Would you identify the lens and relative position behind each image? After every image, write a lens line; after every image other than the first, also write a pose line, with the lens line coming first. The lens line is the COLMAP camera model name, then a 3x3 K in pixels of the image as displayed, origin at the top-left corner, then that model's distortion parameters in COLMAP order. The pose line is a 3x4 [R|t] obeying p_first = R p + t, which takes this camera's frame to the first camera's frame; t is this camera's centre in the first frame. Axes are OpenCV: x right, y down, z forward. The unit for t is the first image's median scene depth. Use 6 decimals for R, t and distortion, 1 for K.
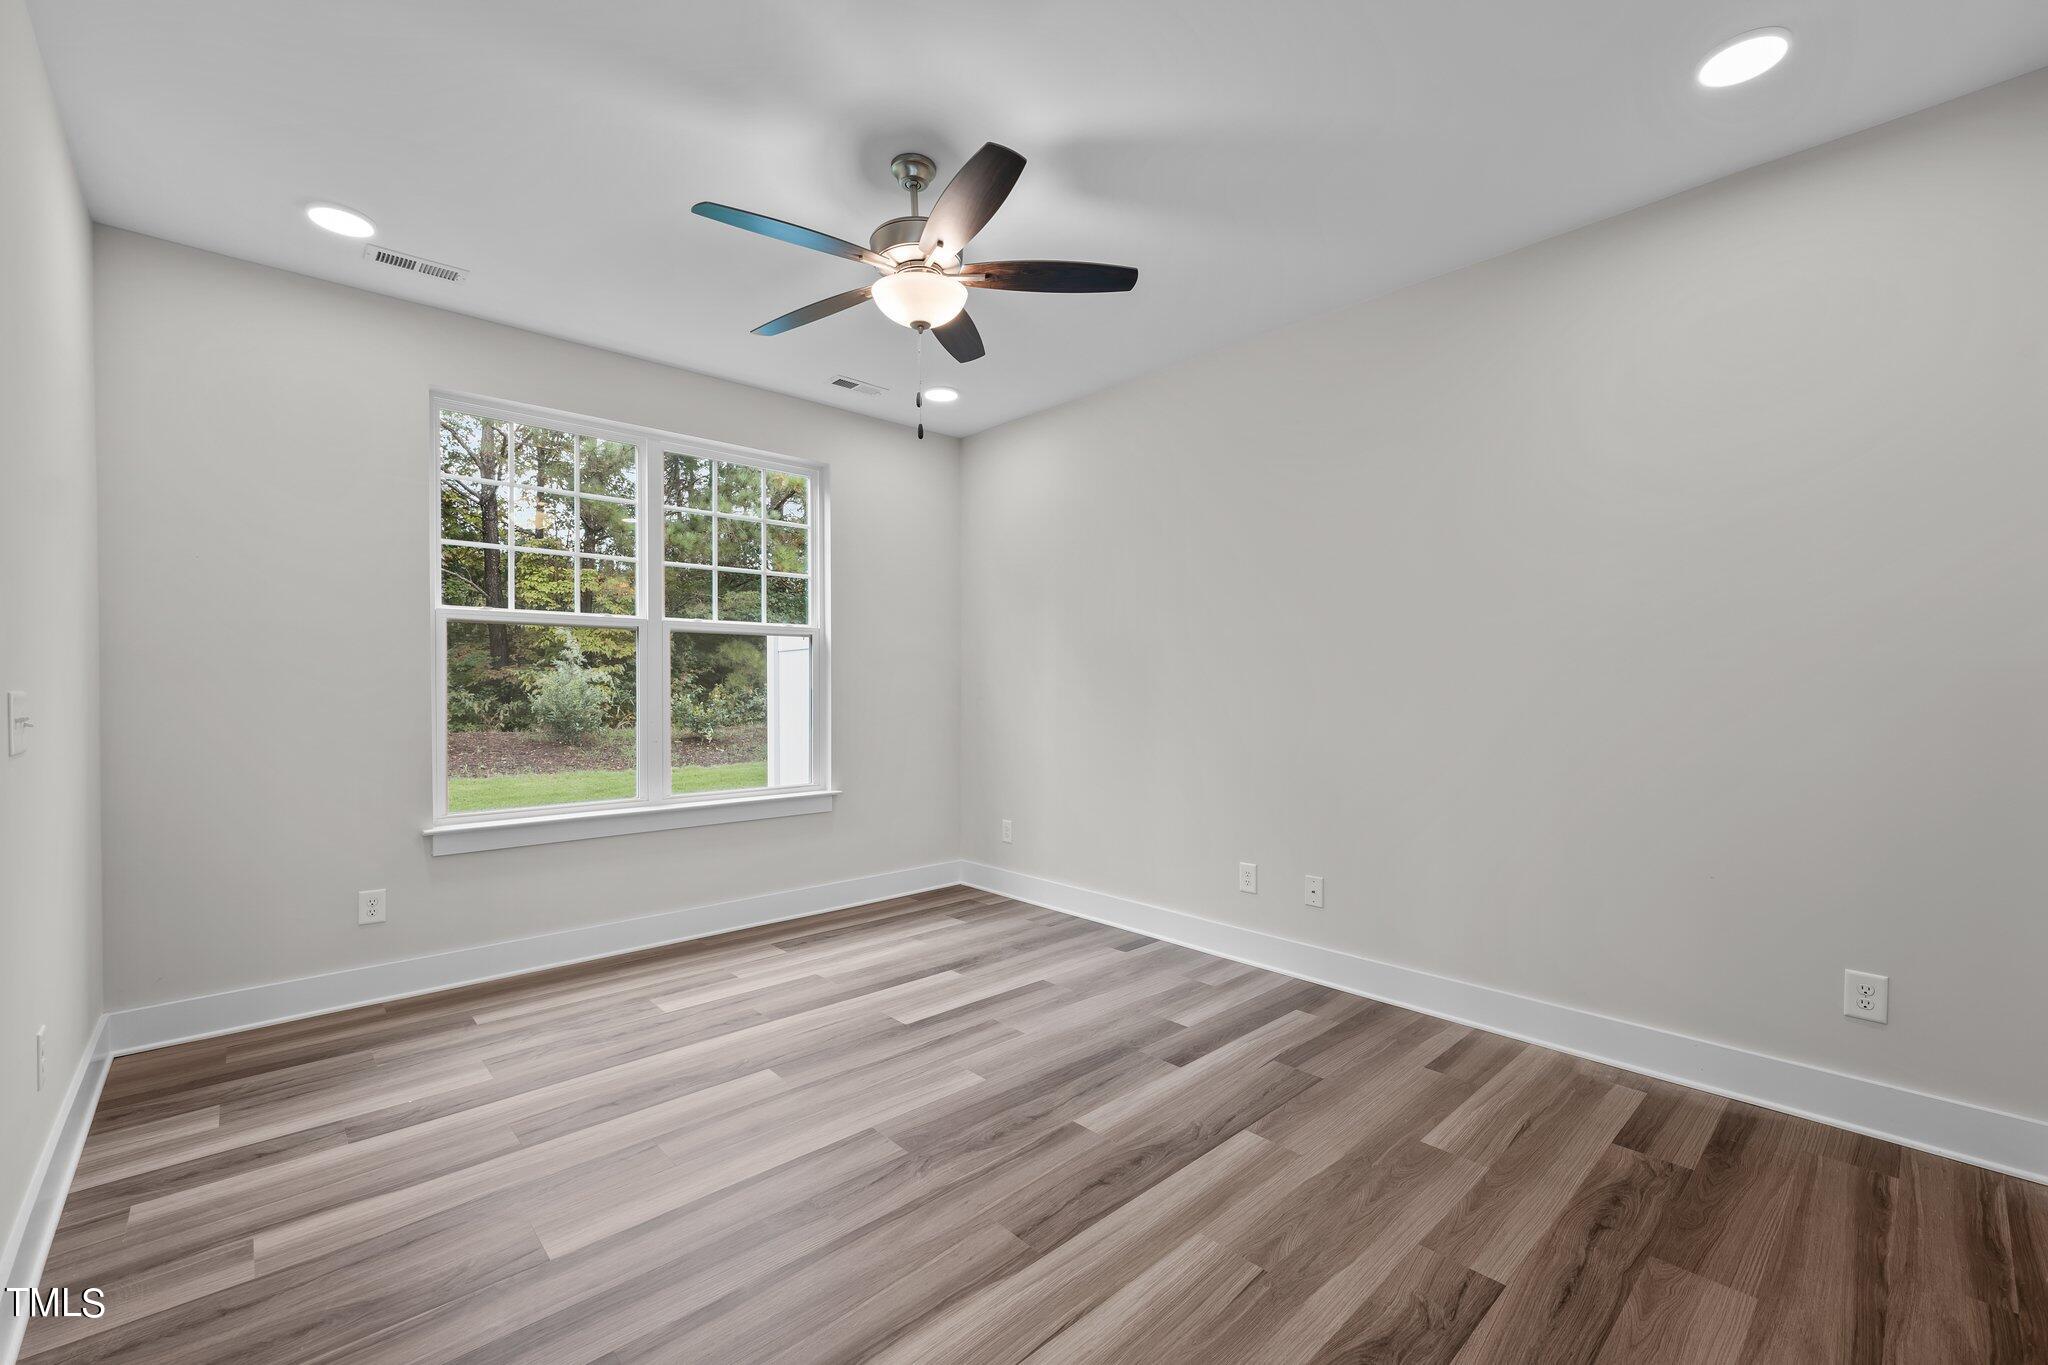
lens RADIAL K [[850.3, 0, 1025.7], [0, 850.3, 689.5], [0, 0, 1]] dist [0.000448, -0.000120]
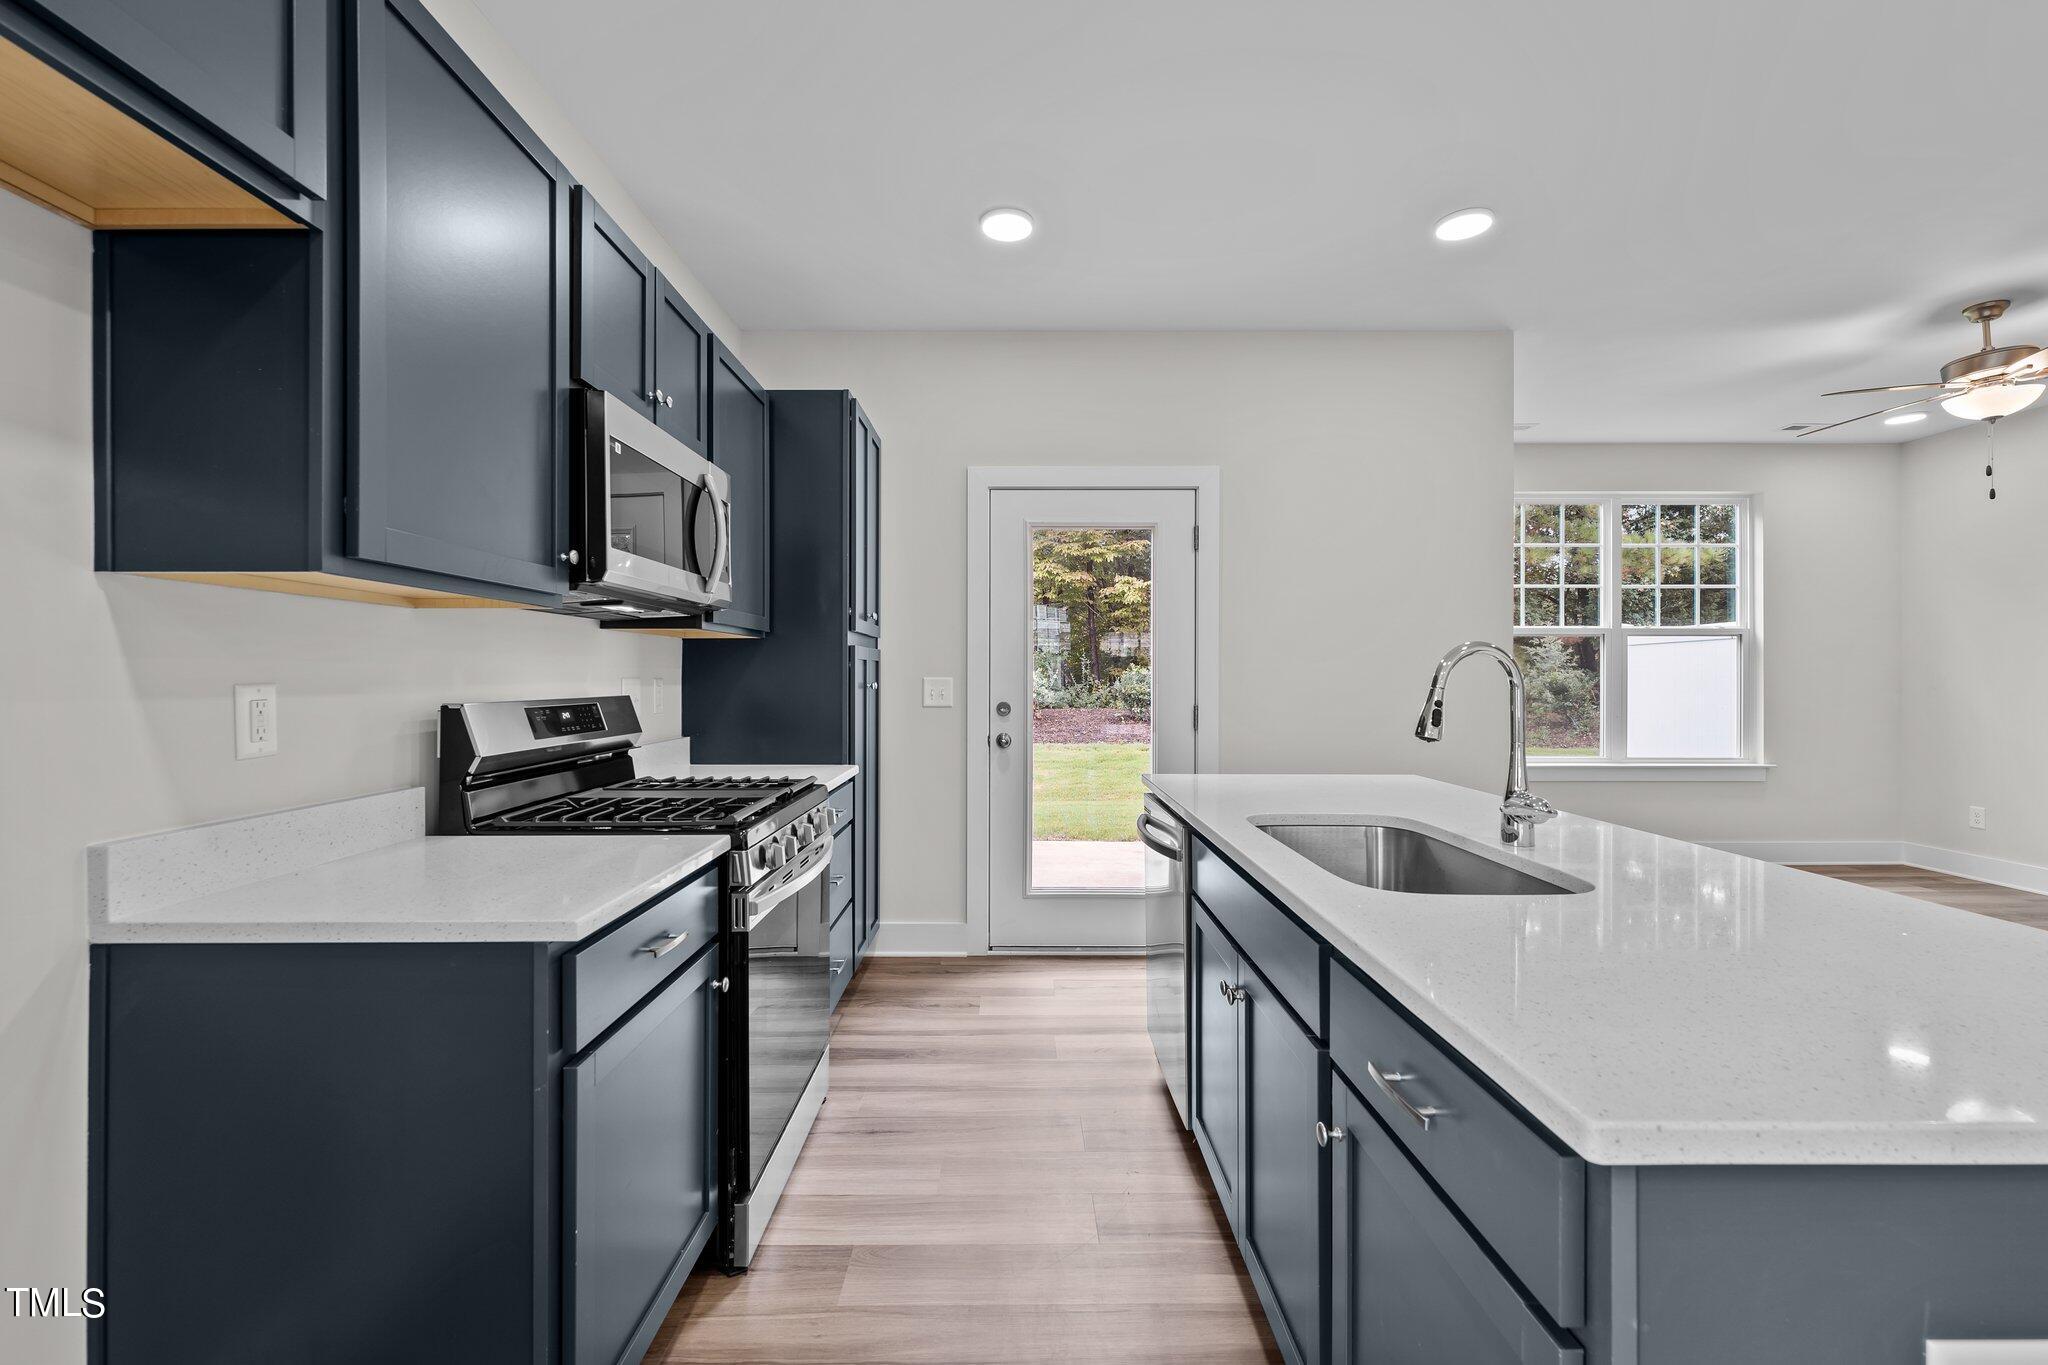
lens RADIAL K [[843.3, 0, 1017.0], [0, 843.3, 675.1], [0, 0, 1]] dist [-0.000978, -0.000305]
pose [[0.732190, 0.001936, -0.681098, -0.234491], [-0.004737, 0.999986, -0.002249, 0.002078], [0.681084, 0.004873, 0.732189, -0.722542]]
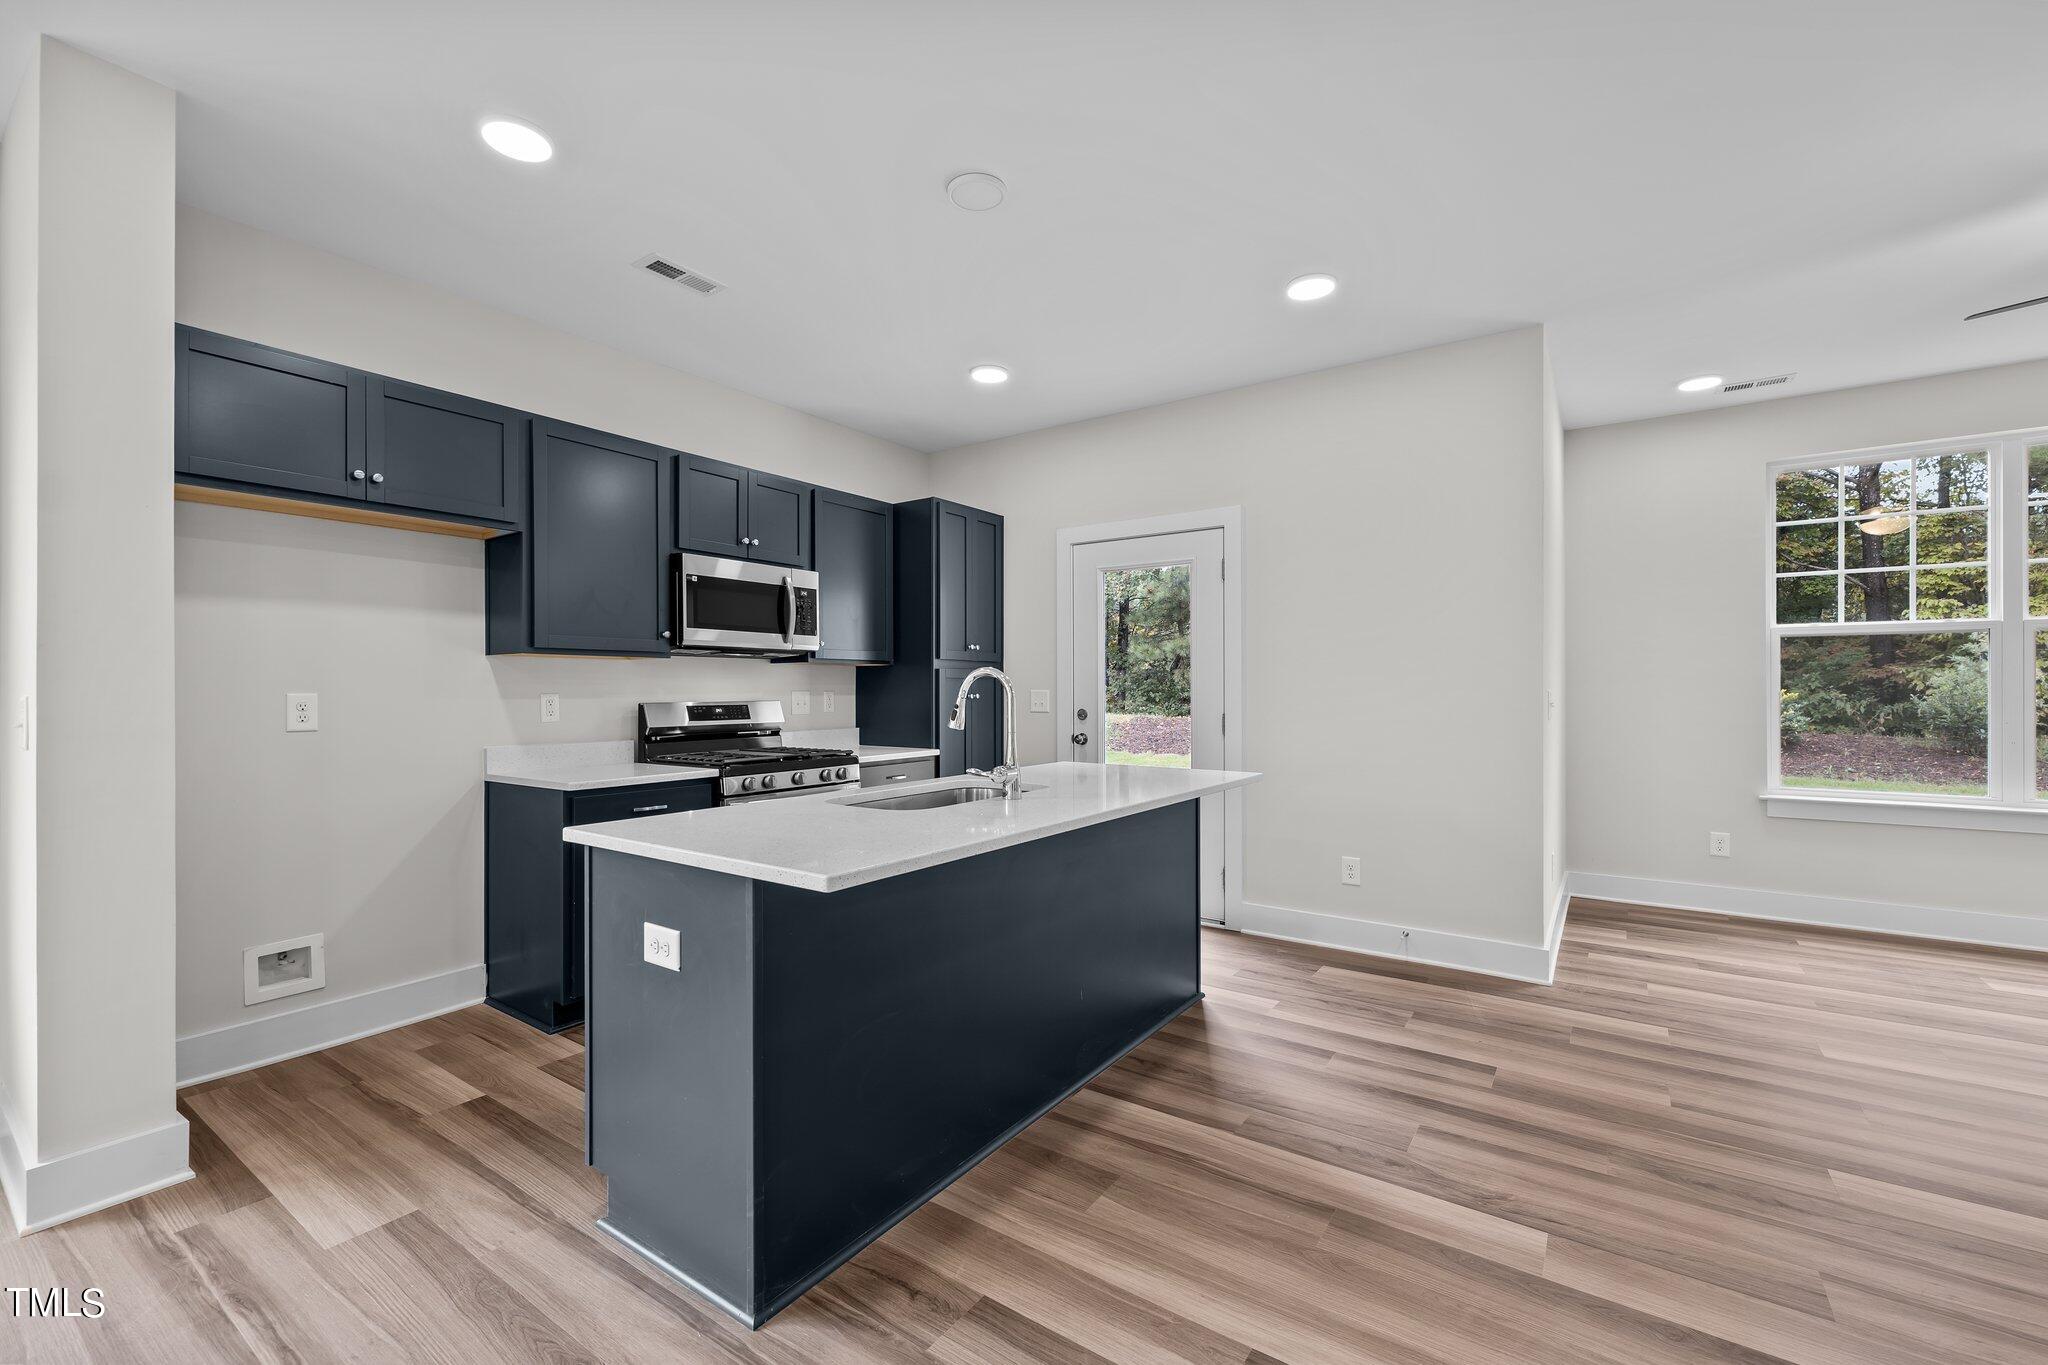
lens RADIAL K [[850.3, 0, 1025.7], [0, 850.3, 689.5], [0, 0, 1]] dist [0.000448, -0.000120]
pose [[0.214785, 0.002148, -0.976659, 0.311083], [-0.001897, 0.999997, 0.001782, -0.000600], [0.976660, 0.001470, 0.214788, -0.368215]]
